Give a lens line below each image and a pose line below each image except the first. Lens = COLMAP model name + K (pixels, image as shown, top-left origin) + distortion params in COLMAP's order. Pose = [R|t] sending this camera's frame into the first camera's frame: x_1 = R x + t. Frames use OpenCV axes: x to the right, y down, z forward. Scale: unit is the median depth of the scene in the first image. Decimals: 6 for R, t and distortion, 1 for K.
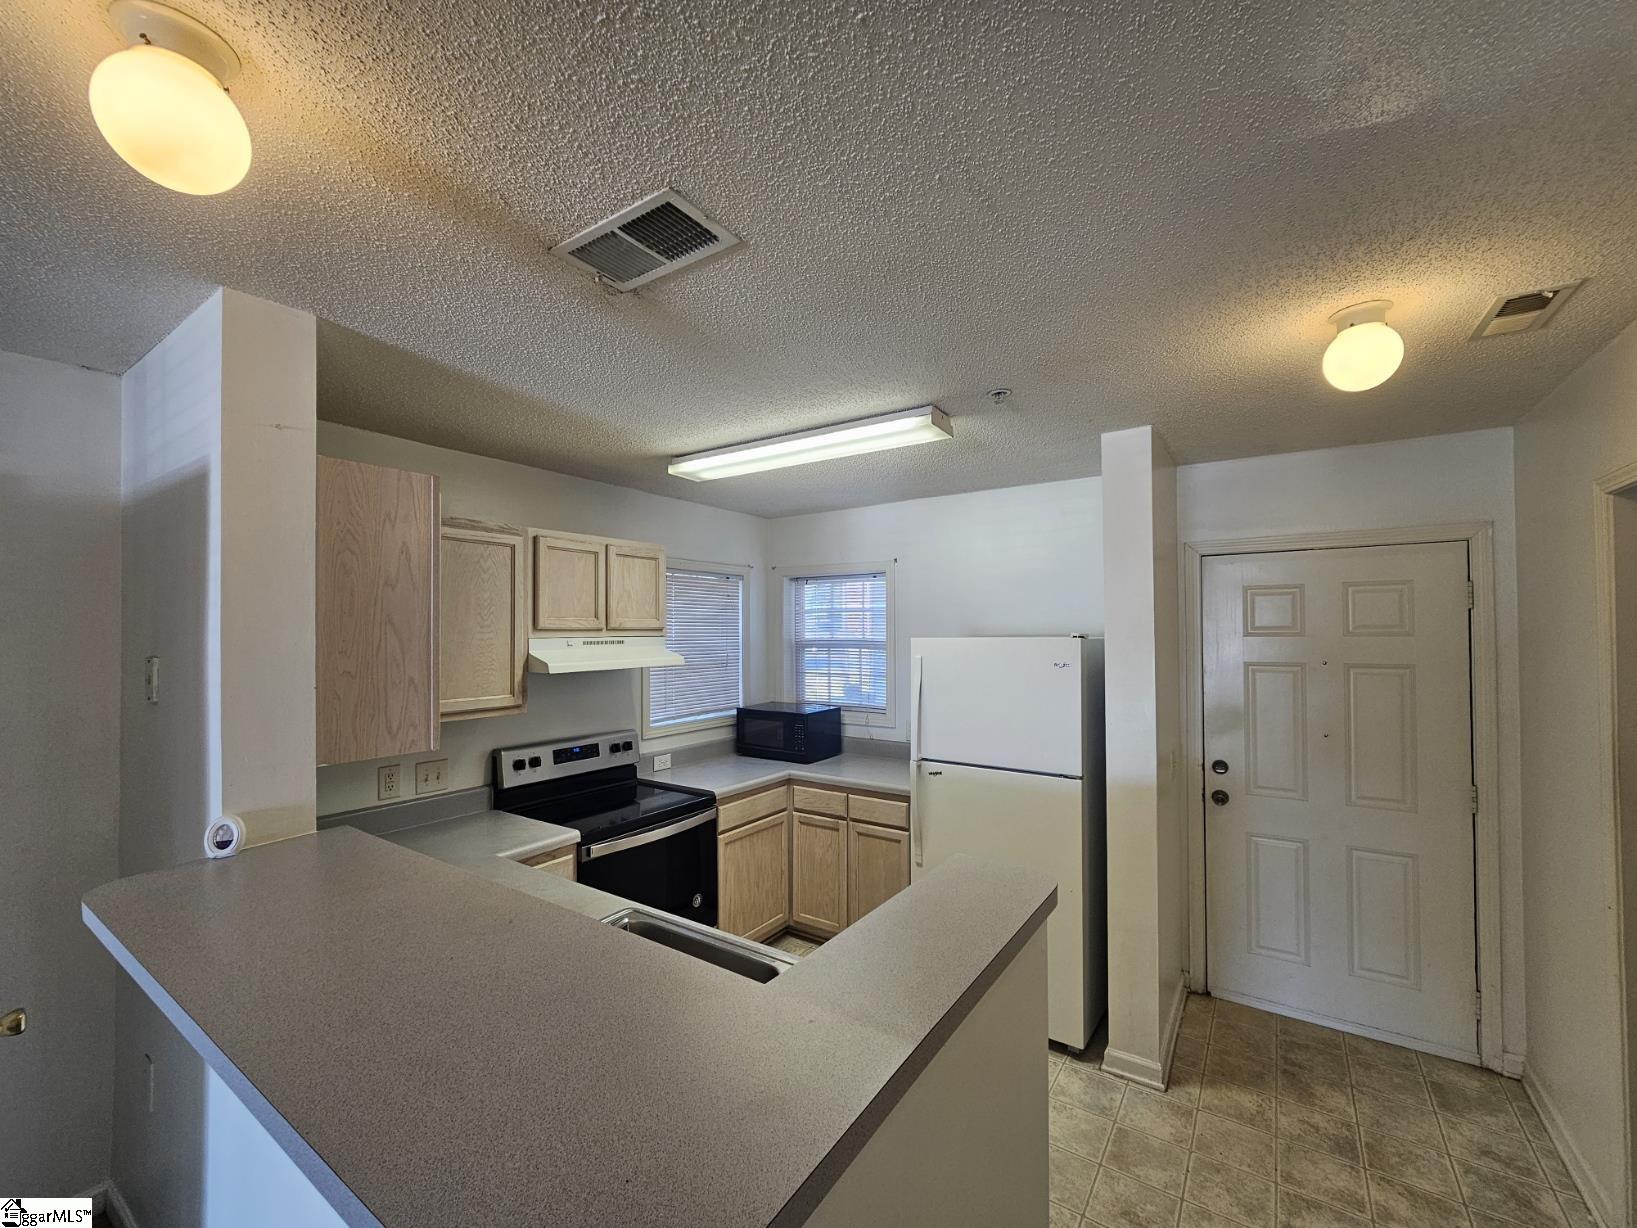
lens RADIAL K [[657.8, 0, 809.2], [0, 657.8, 623.5], [0, 0, 1]] dist [-0.001993, -0.000182]
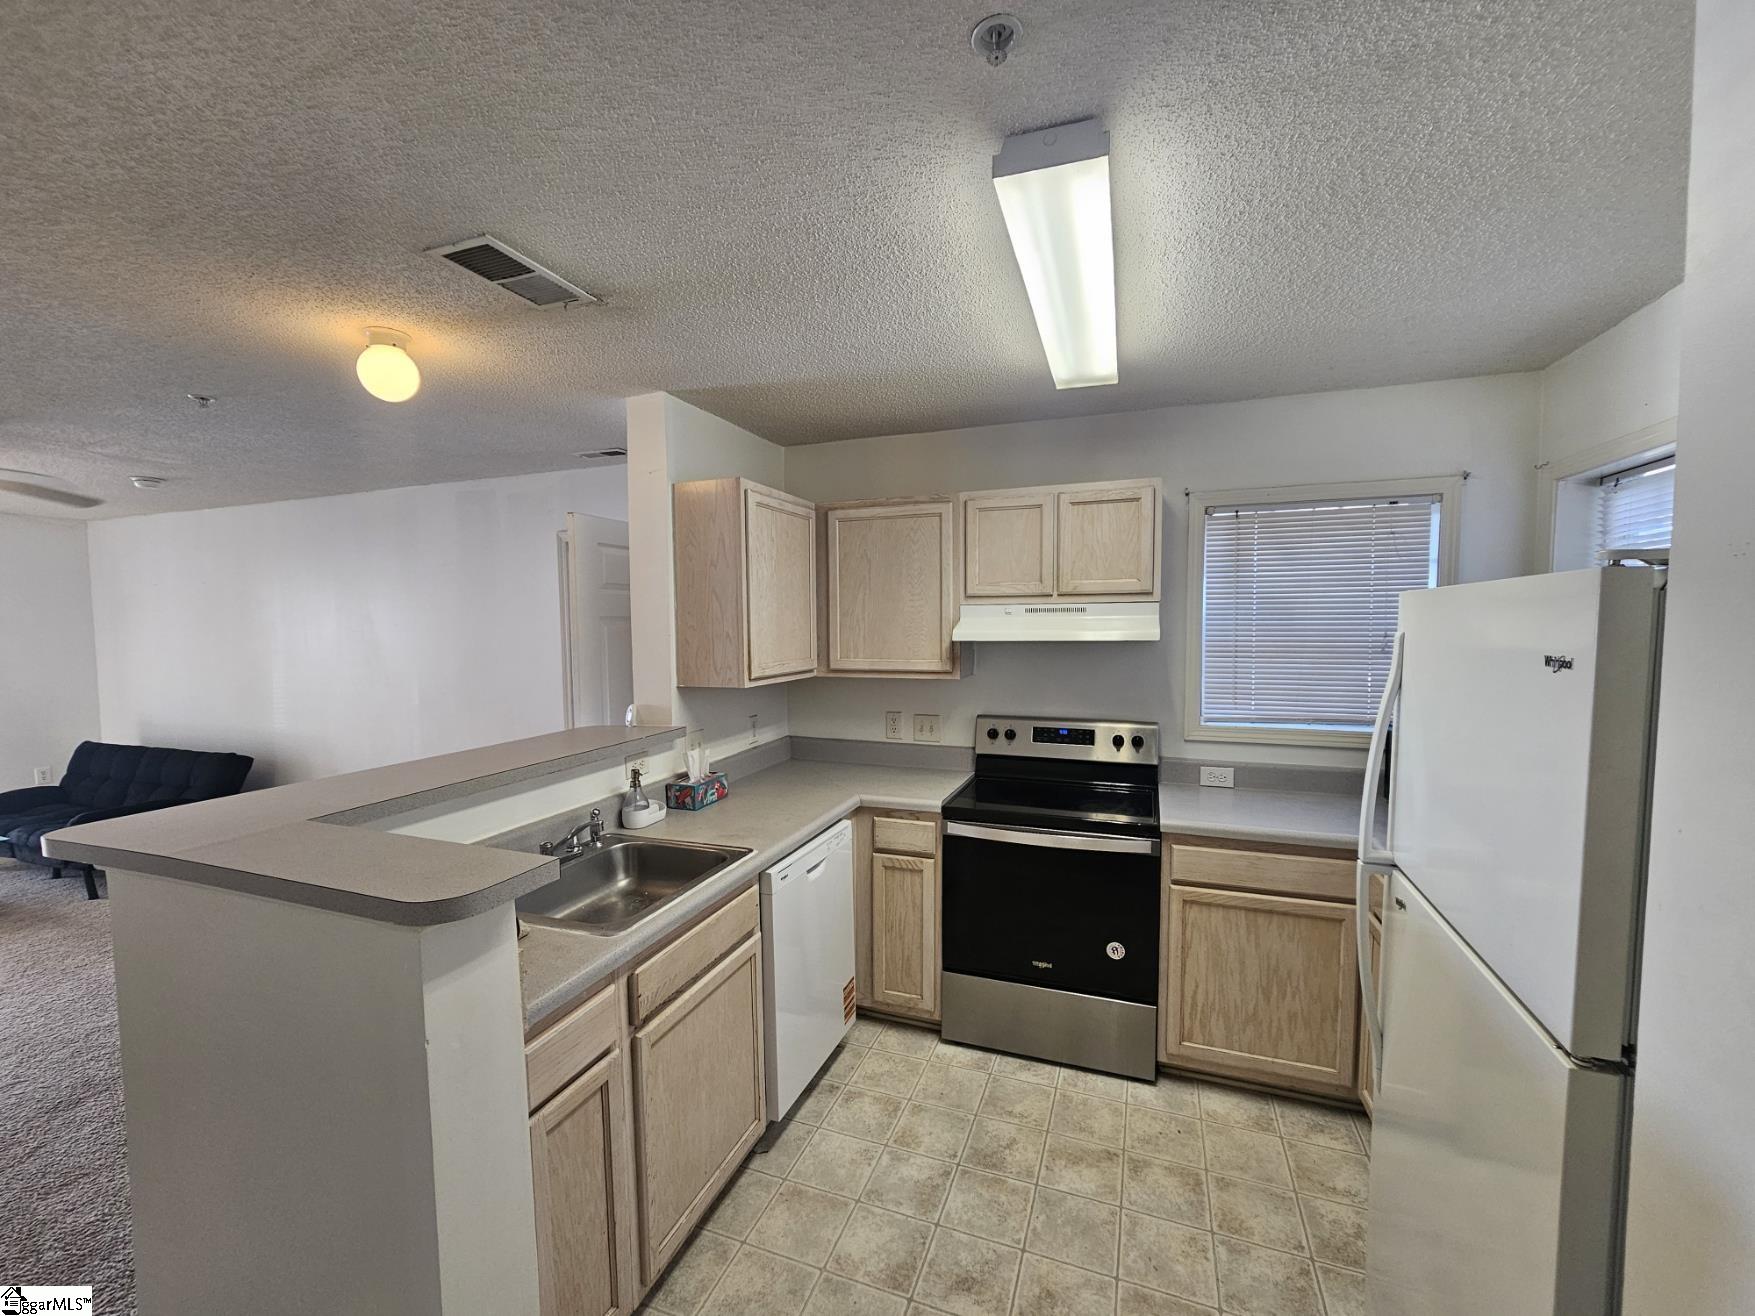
lens RADIAL K [[705.3, 0, 871.0], [0, 705.3, 665.5], [0, 0, 1]] dist [-0.001993, -0.000182]
pose [[0.266238, 0.068814, -0.961448, 0.510239], [0.018714, 0.996891, 0.076533, 0.025893], [0.963726, -0.038368, 0.264123, 0.523292]]
